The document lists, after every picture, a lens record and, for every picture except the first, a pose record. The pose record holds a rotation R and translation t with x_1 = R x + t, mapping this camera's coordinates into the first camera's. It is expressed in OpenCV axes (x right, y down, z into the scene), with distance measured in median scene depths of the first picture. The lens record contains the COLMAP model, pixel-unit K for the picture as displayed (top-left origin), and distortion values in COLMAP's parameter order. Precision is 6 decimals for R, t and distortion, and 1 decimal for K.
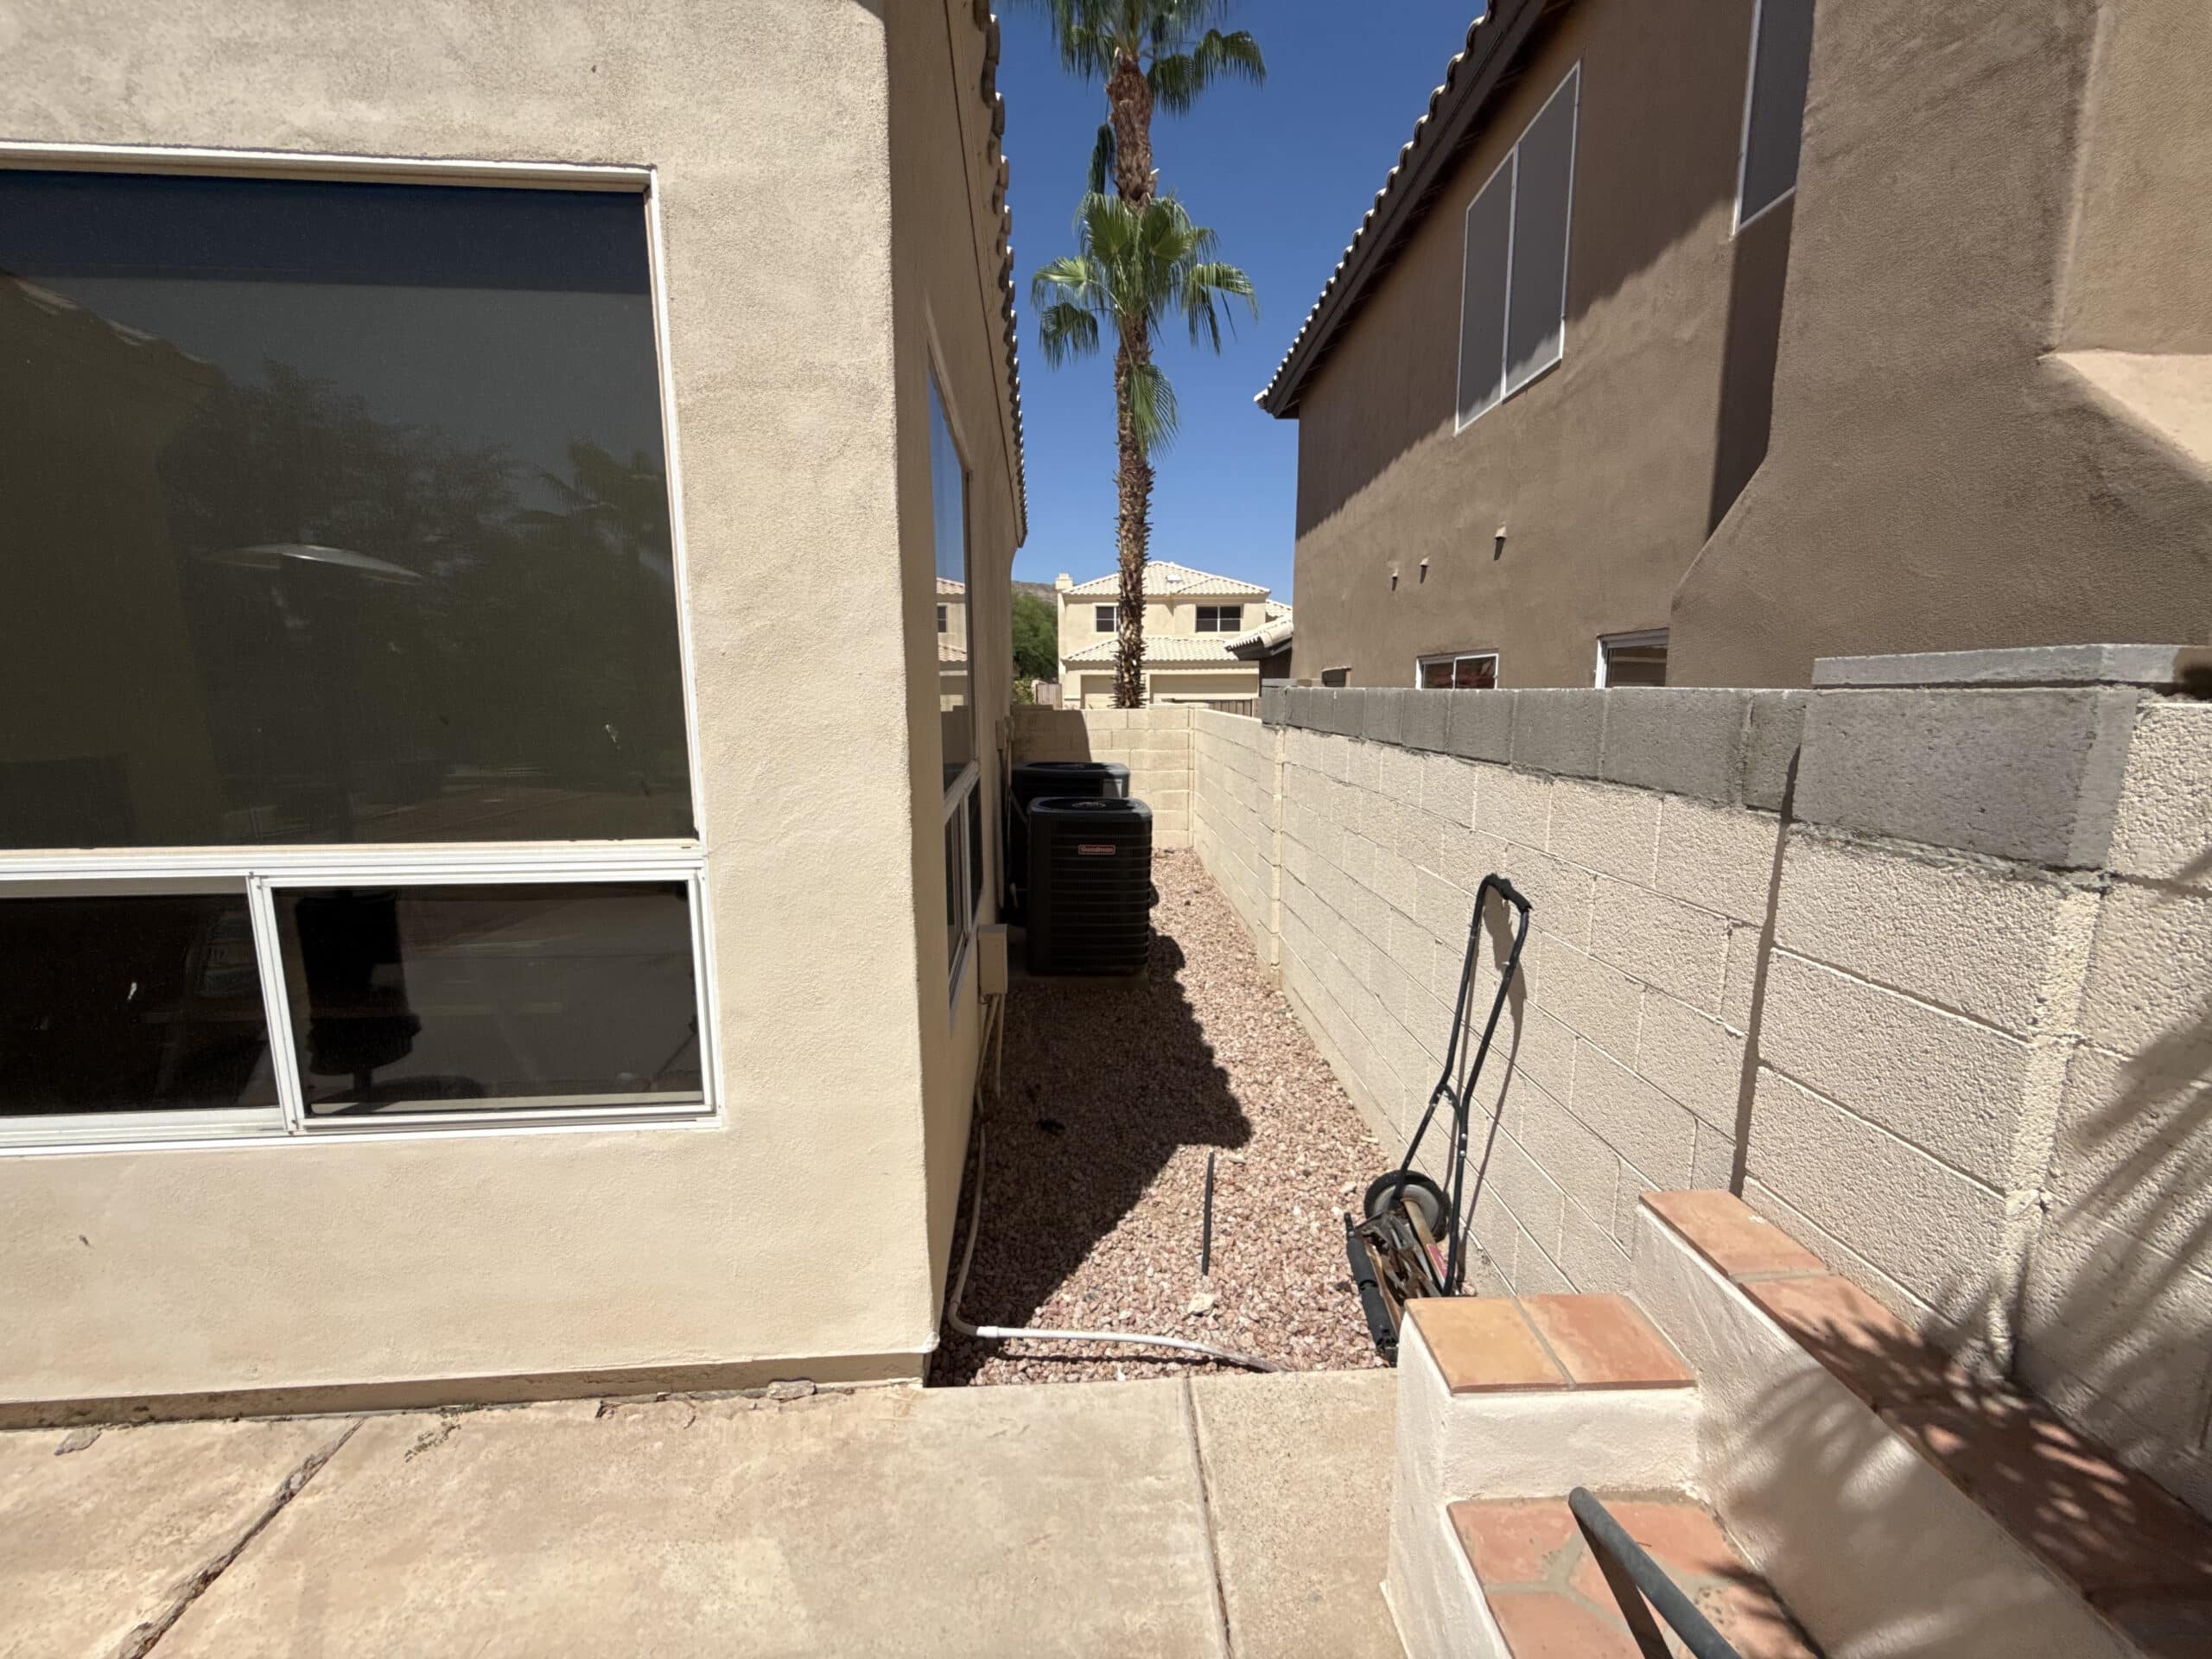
lens RADIAL K [[876.8, 0, 1110.4], [0, 876.8, 827.9], [0, 0, 1]] dist [-0.002987, 0.000292]
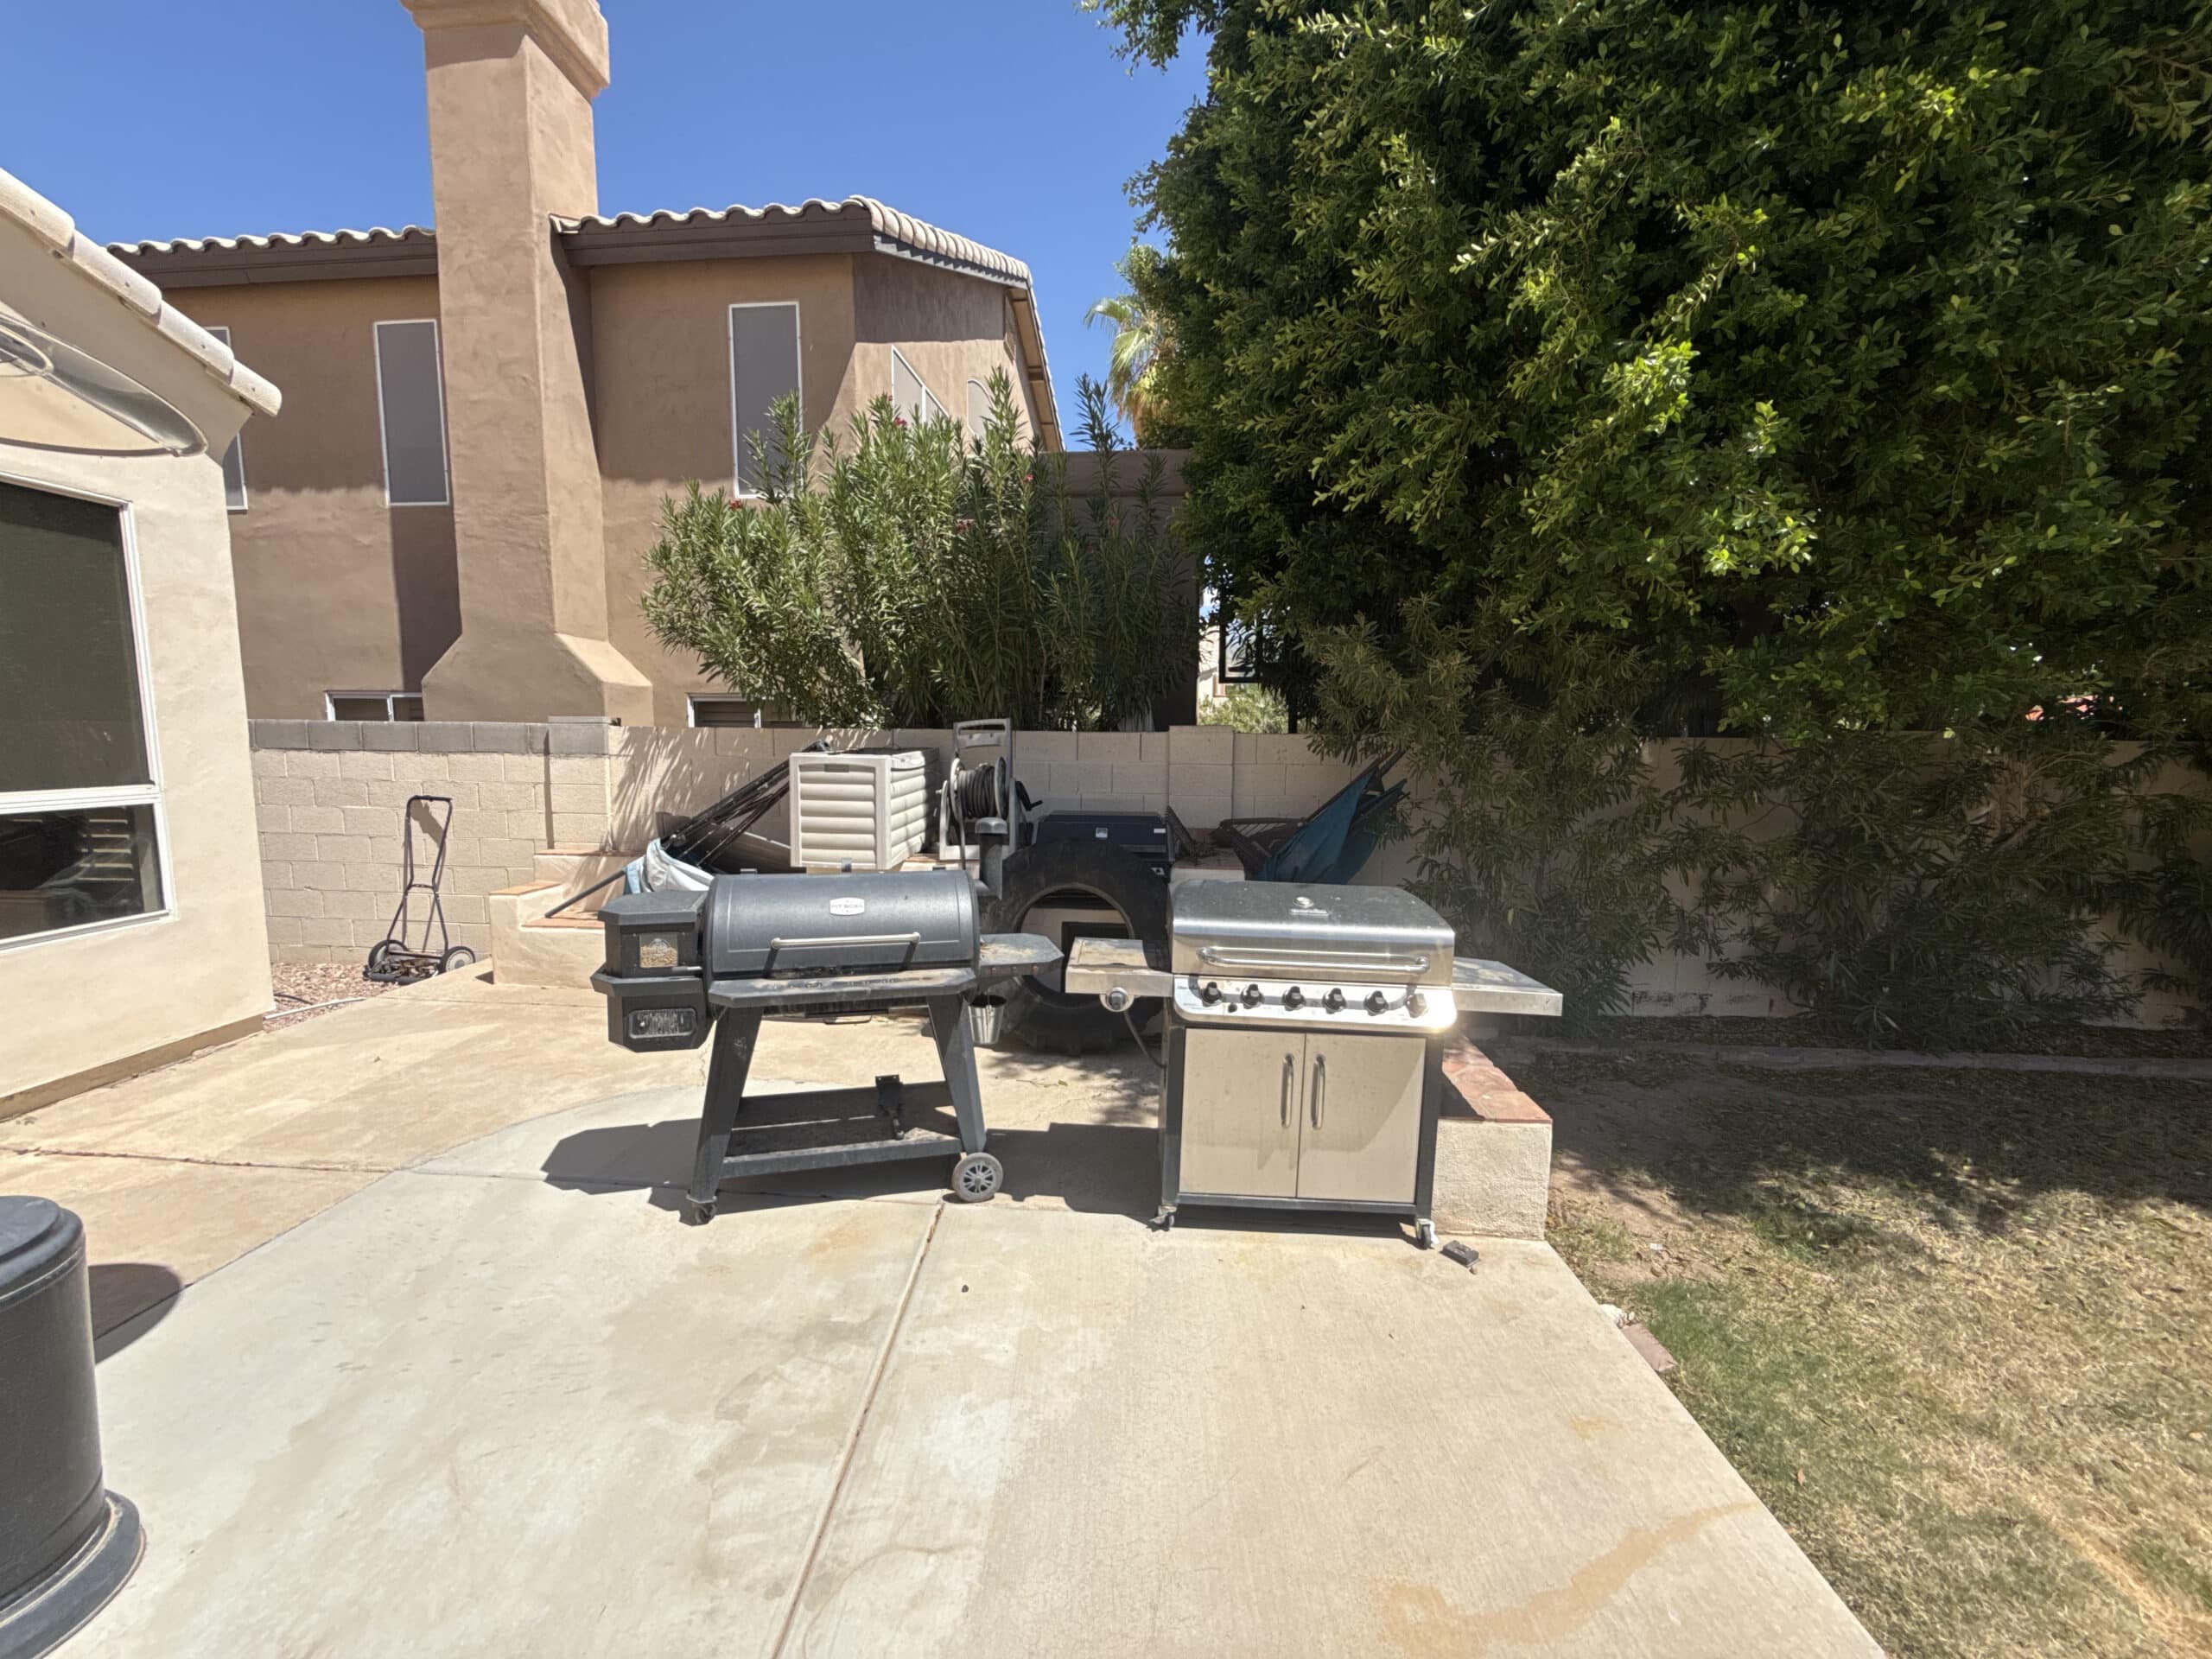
lens RADIAL K [[876.8, 0, 1100.8], [0, 876.8, 829.5], [0, 0, 1]] dist [-0.002987, 0.000292]
pose [[0.111741, -0.105337, 0.988139, -2.425779], [0.143736, 0.985623, 0.088815, 0.275958], [-0.983287, 0.132107, 0.125275, -1.625640]]
